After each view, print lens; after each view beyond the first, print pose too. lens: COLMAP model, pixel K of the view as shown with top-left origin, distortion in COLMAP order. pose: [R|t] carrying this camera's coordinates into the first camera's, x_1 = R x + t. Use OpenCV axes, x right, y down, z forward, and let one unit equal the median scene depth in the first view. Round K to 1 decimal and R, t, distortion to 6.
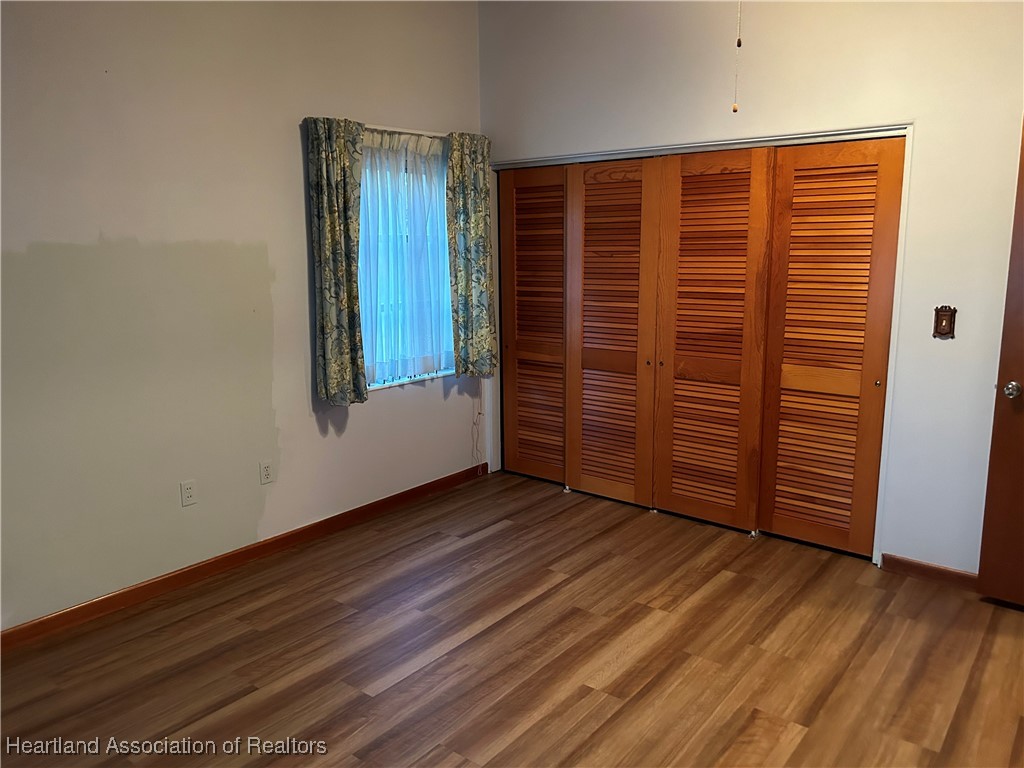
lens RADIAL K [[770.1, 0, 519.5], [0, 770.1, 379.9], [0, 0, 1]] dist [0.078243, -0.081678]
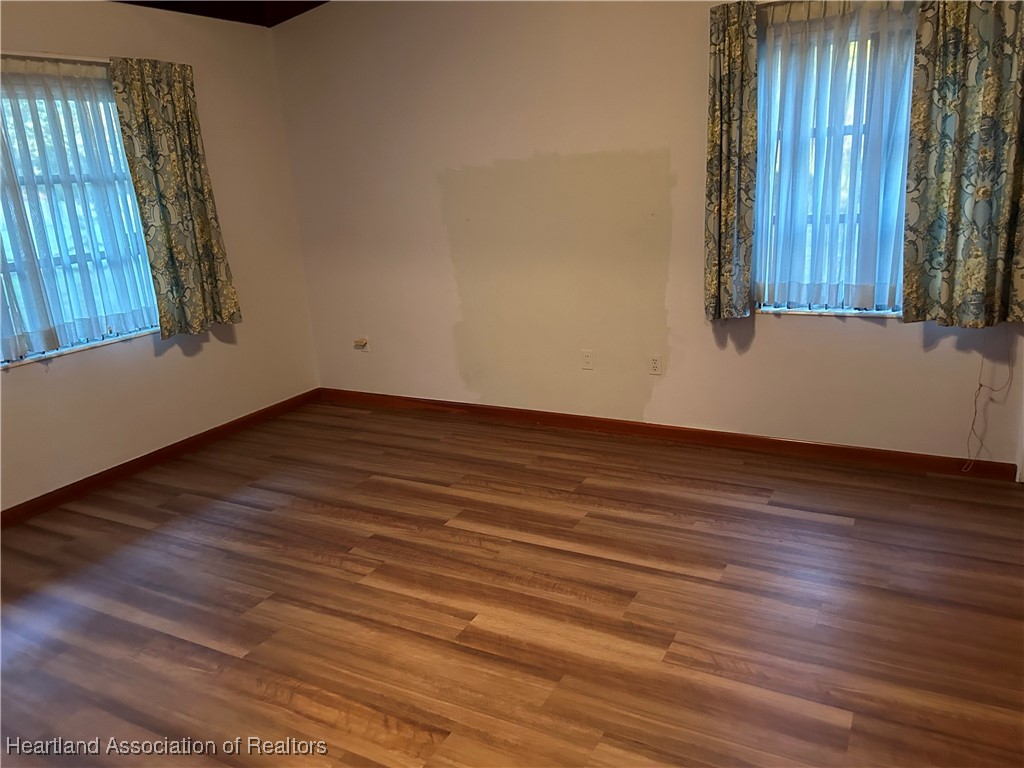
lens RADIAL K [[770.1, 0, 521.7], [0, 770.1, 377.7], [0, 0, 1]] dist [0.078243, -0.081678]
pose [[0.167880, 0.257515, -0.951579, 0.777441], [-0.119053, 0.963510, 0.239740, -0.116132], [0.978592, 0.073041, 0.192412, 0.685955]]
